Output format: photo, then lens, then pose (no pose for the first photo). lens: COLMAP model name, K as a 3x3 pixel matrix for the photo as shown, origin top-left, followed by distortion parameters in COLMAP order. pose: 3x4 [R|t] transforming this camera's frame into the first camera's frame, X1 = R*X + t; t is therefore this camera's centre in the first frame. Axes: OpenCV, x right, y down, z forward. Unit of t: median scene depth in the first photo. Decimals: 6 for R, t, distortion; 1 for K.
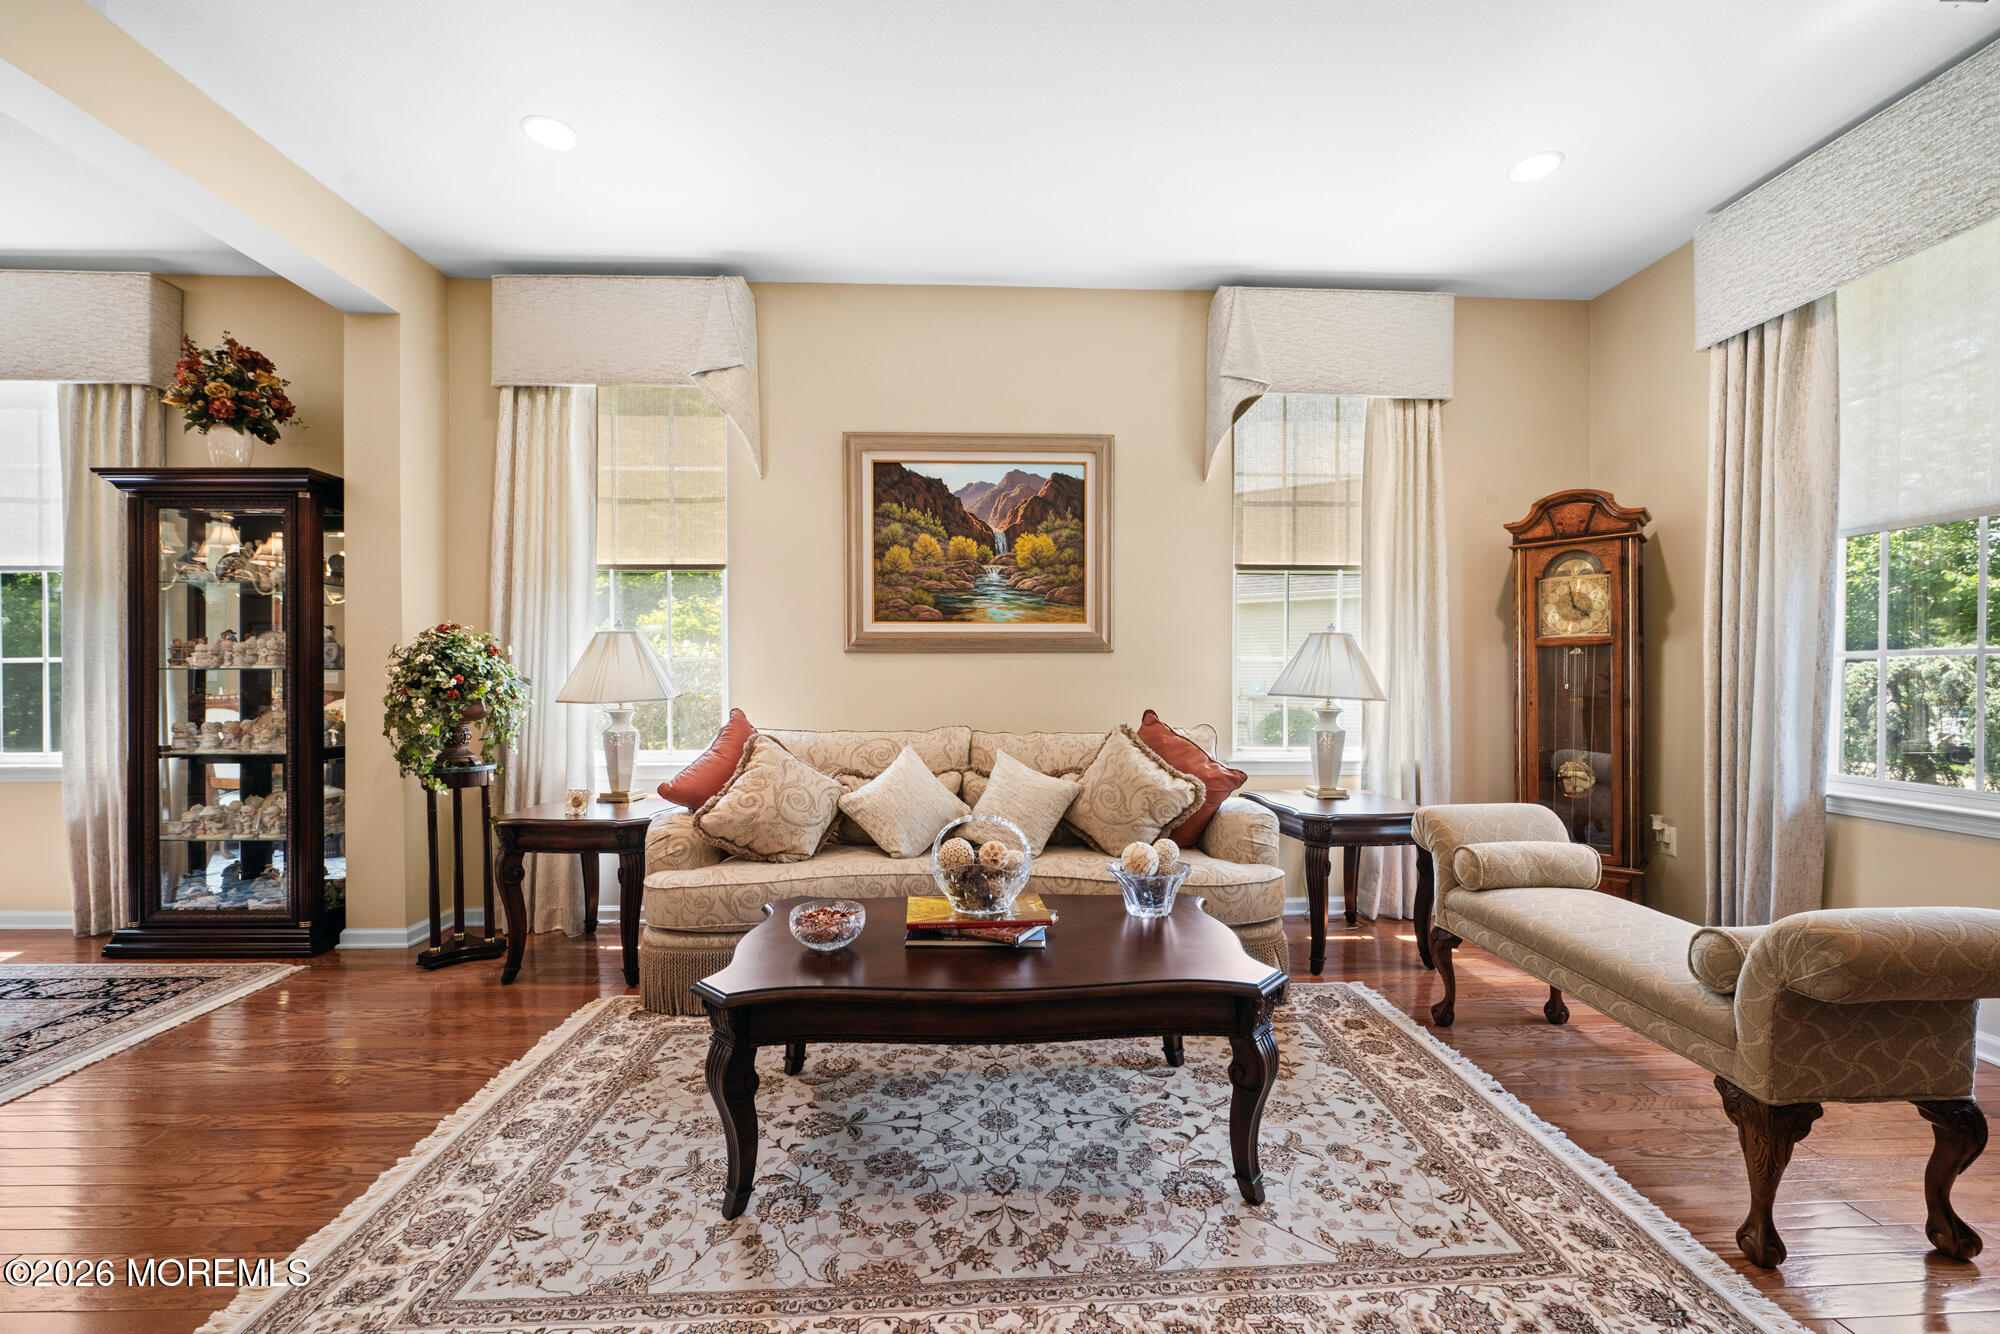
lens RADIAL K [[799.4, 0, 1000.8], [0, 799.4, 686.4], [0, 0, 1]] dist [-0.007020, -0.001004]
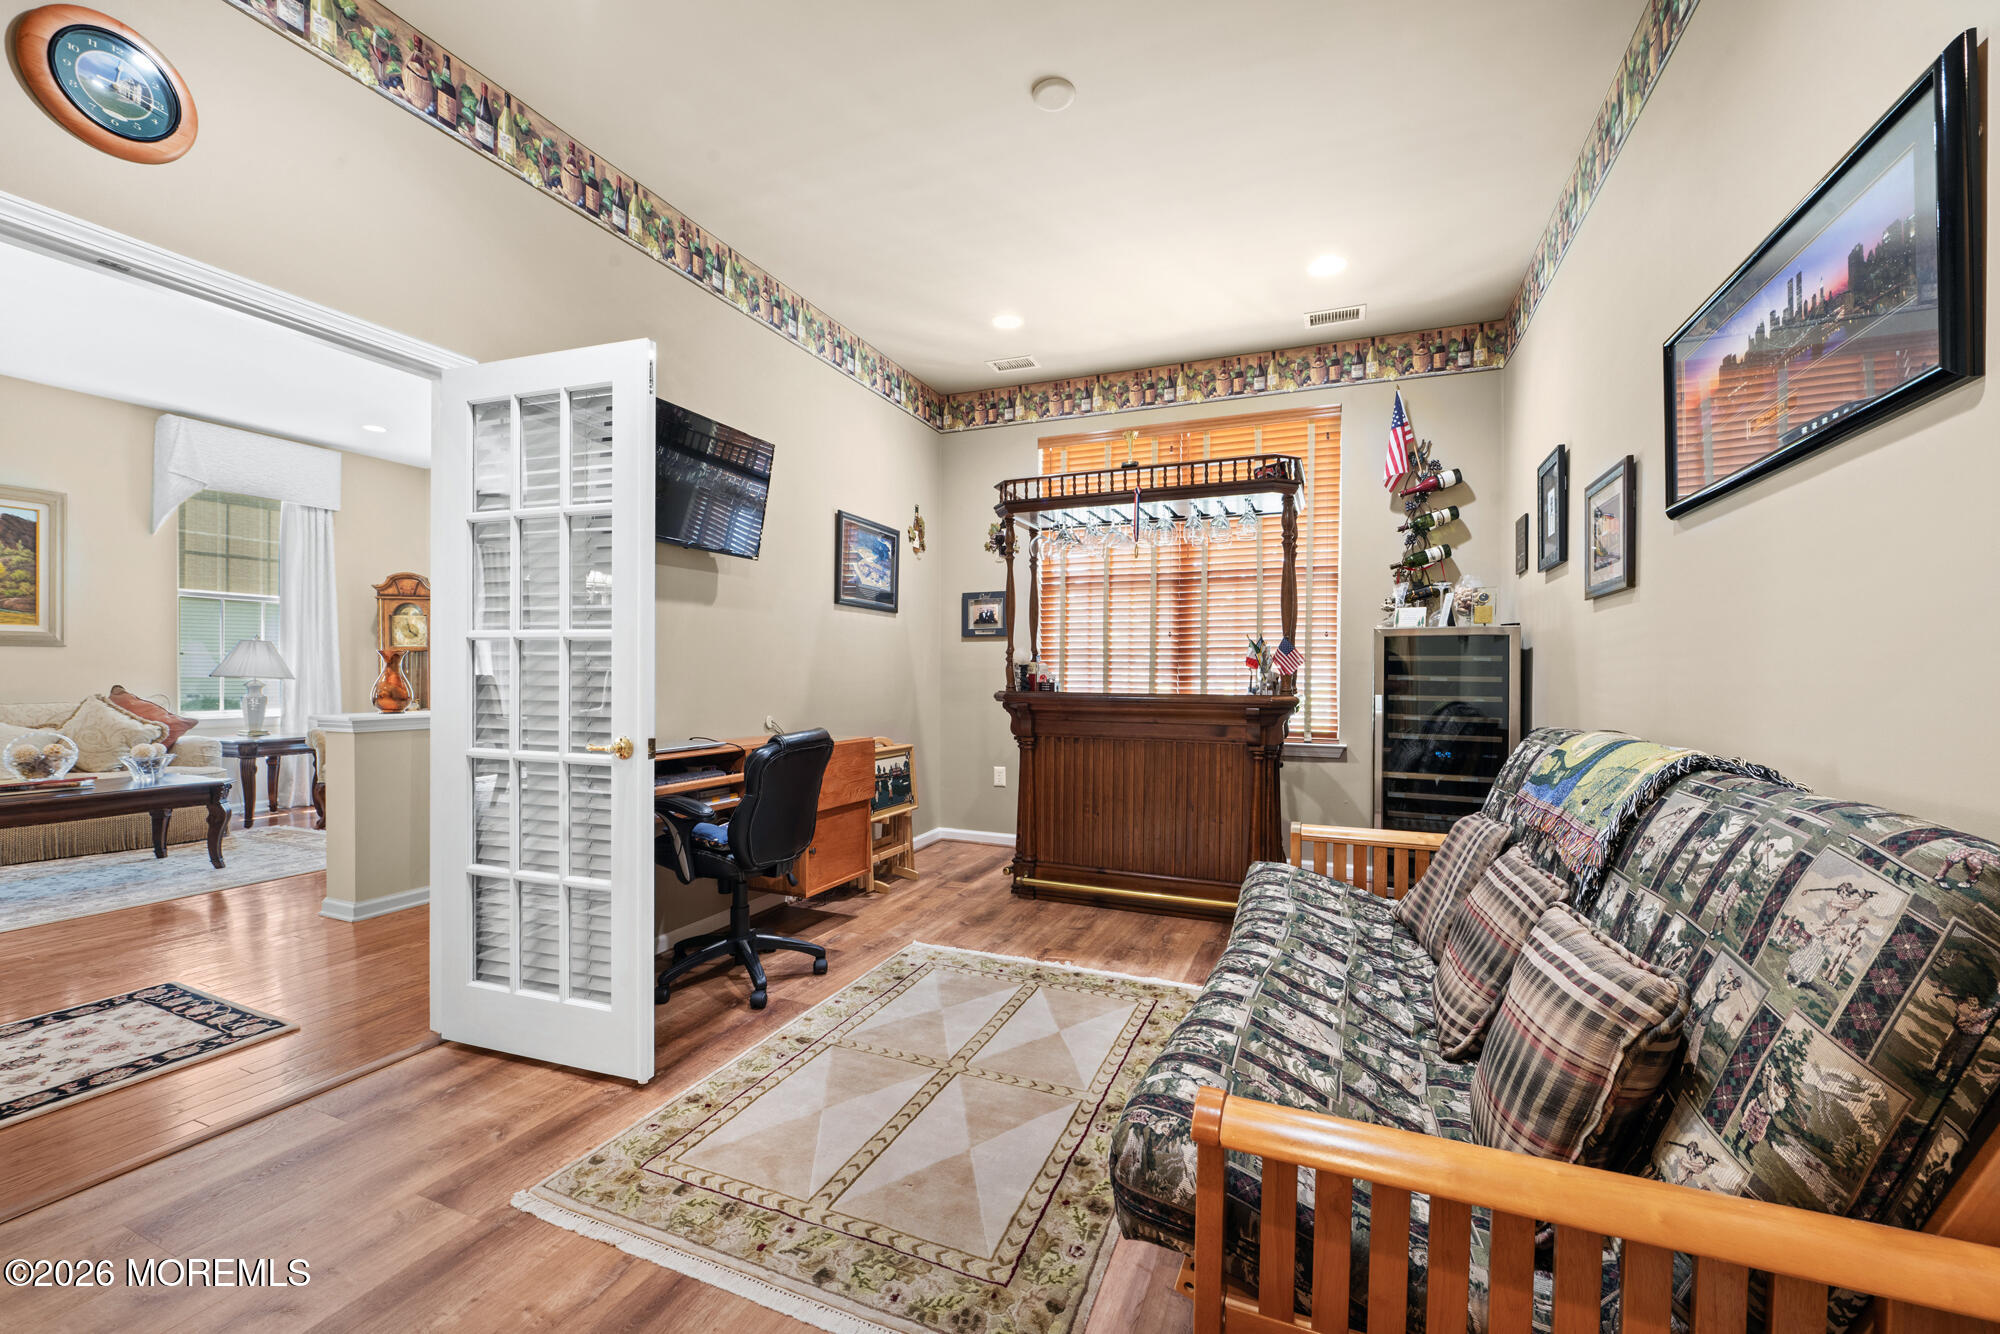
lens RADIAL K [[799.4, 0, 990.3], [0, 799.4, 677.1], [0, 0, 1]] dist [-0.007020, -0.001004]
pose [[0.420344, -0.004607, 0.907353, -0.446038], [0.006693, 0.999976, 0.001977, 0.019074], [-0.907340, 0.005242, 0.420364, -1.082572]]
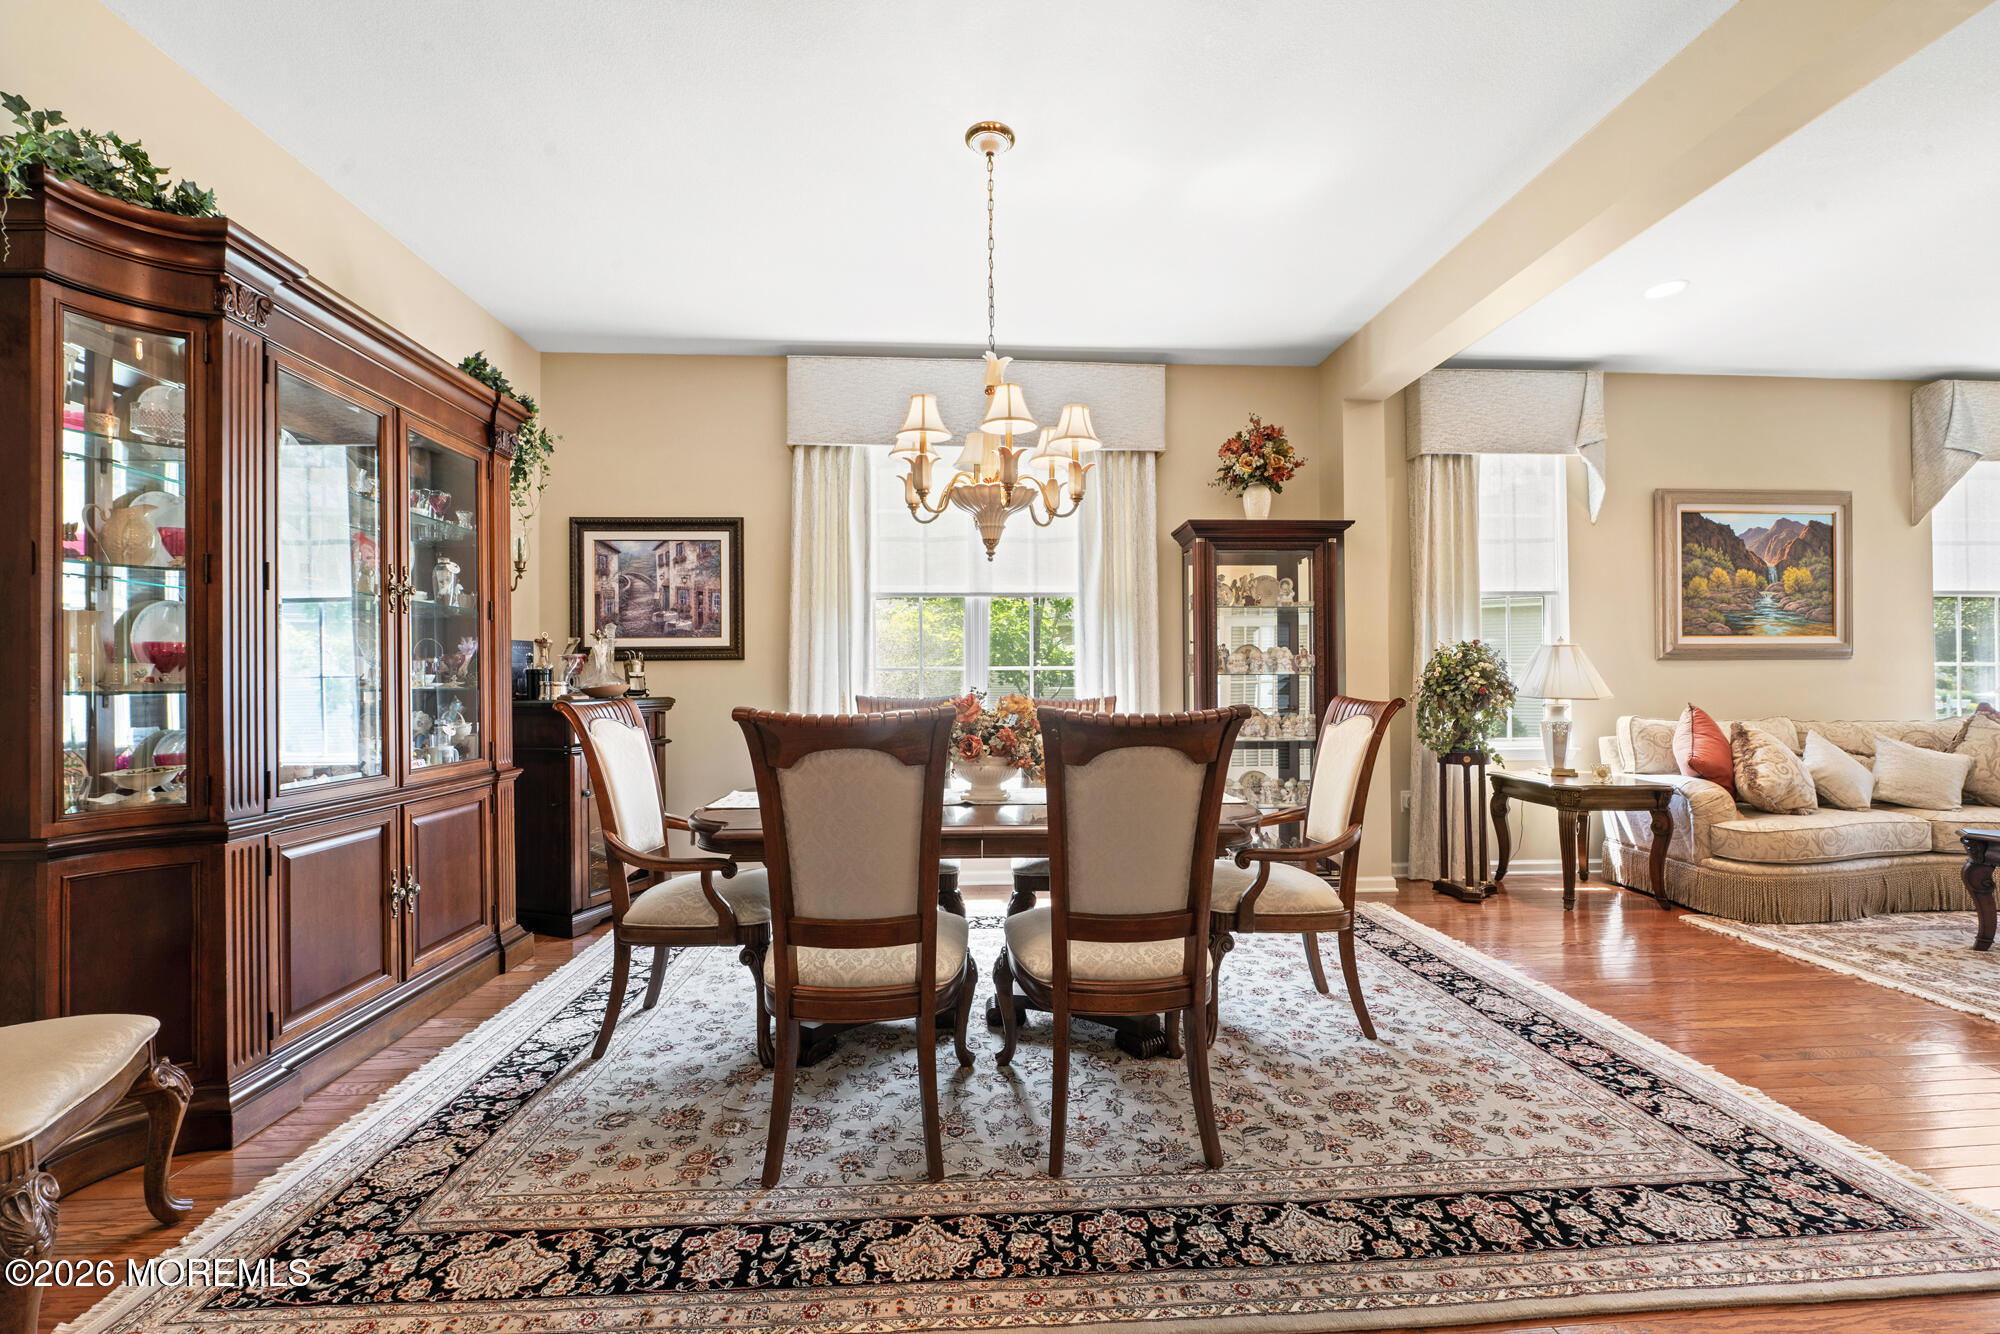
lens RADIAL K [[799.4, 0, 1002.4], [0, 799.4, 674.9], [0, 0, 1]] dist [-0.007020, -0.001004]
pose [[0.999799, -0.004172, 0.019613, -1.274129], [0.004568, 0.999786, -0.020160, 0.002638], [-0.019524, 0.020246, 0.999604, -0.252955]]
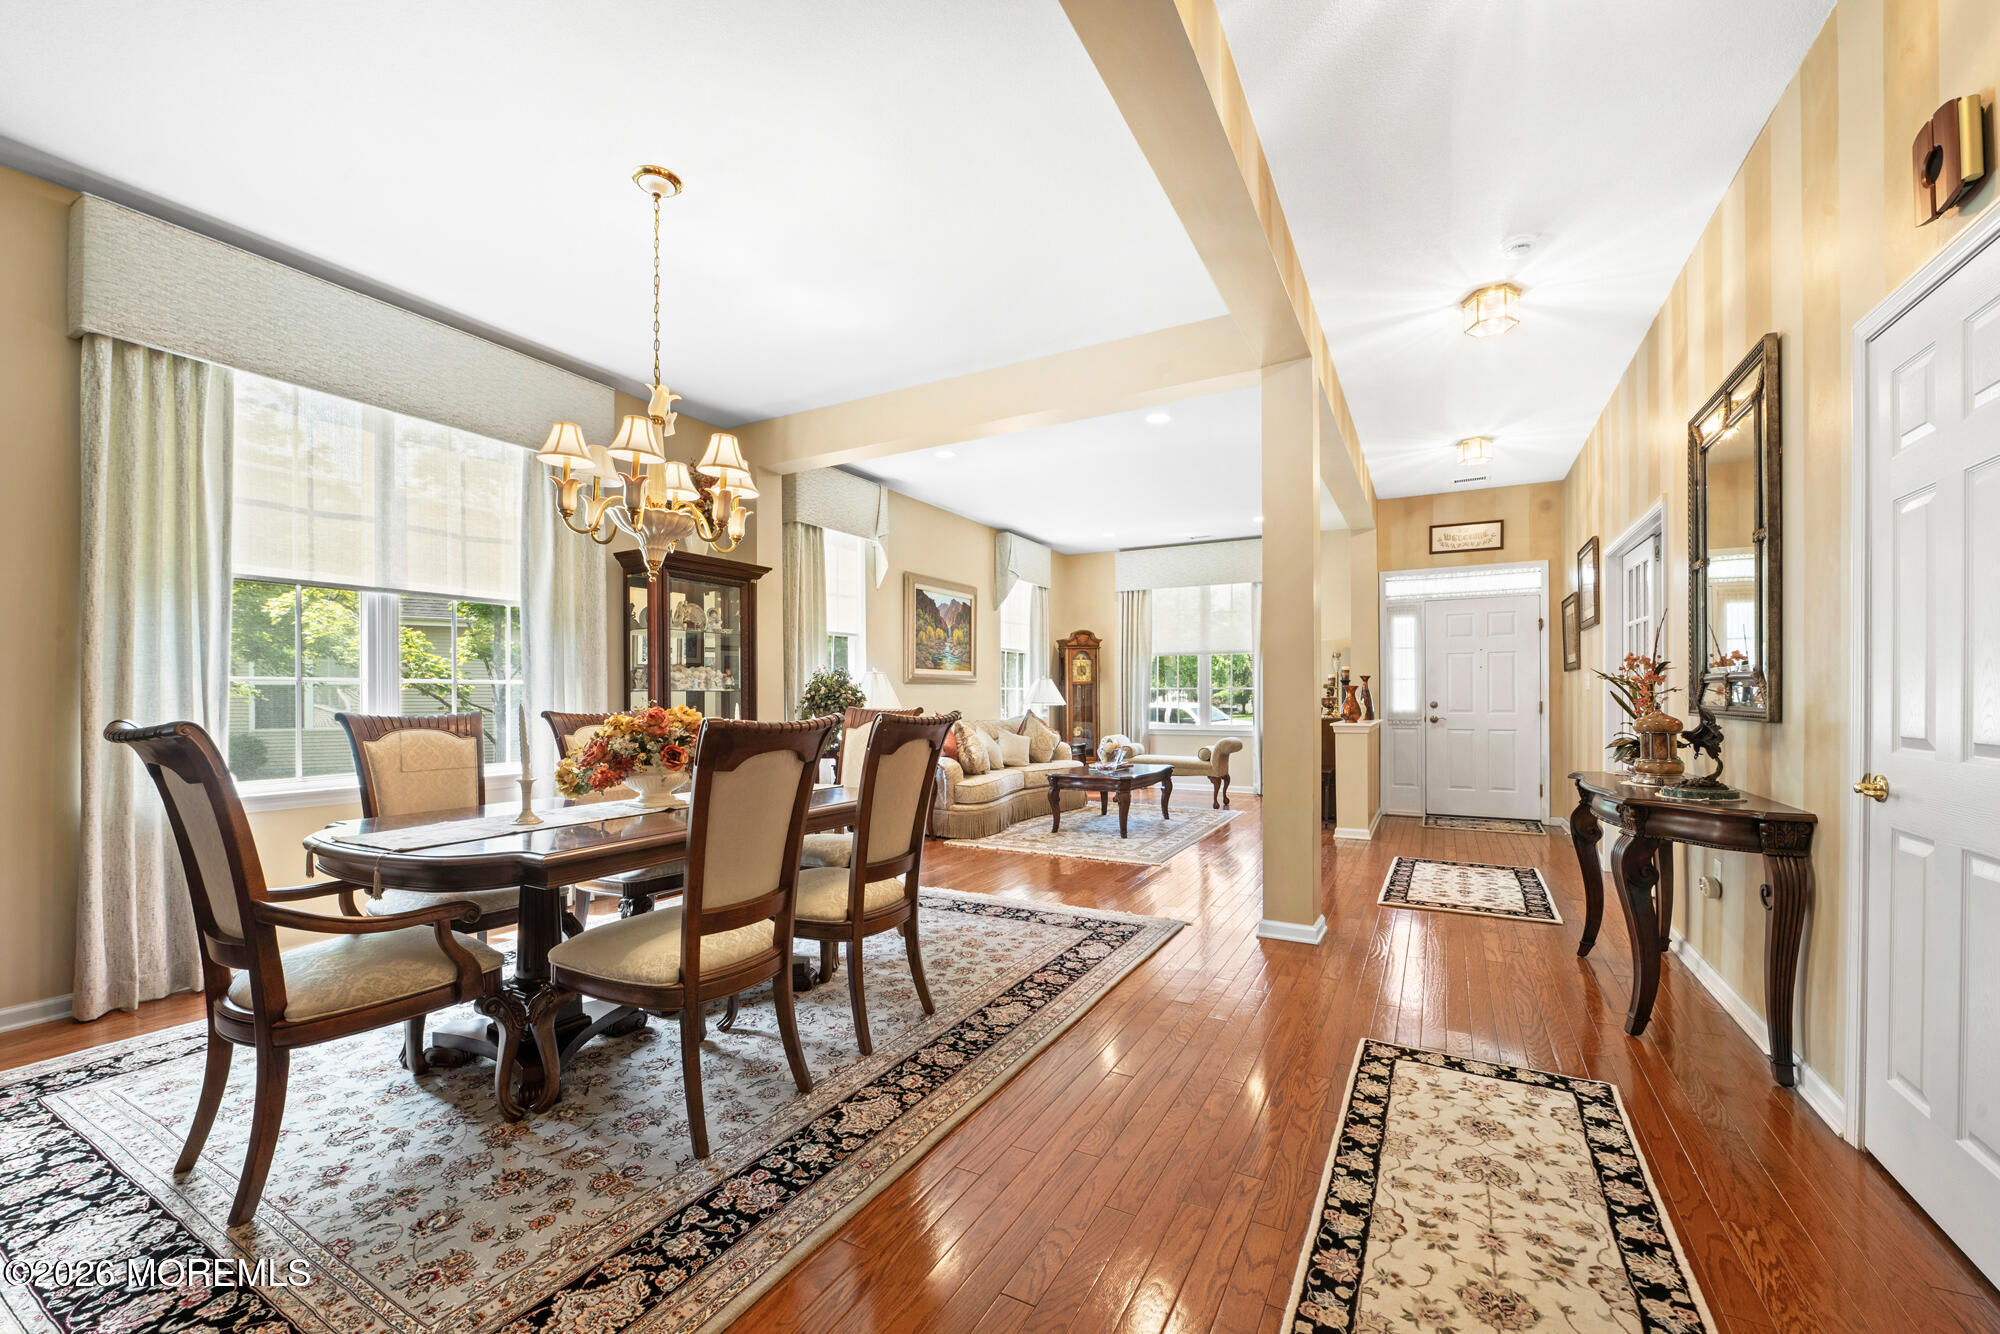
lens RADIAL K [[799.4, 0, 993.7], [0, 799.4, 701.4], [0, 0, 1]] dist [-0.007020, -0.001004]
pose [[0.522566, -0.007033, 0.852570, -1.754653], [0.010308, 0.999945, 0.001931, -0.000180], [-0.852537, 0.007779, 0.522610, -0.206492]]
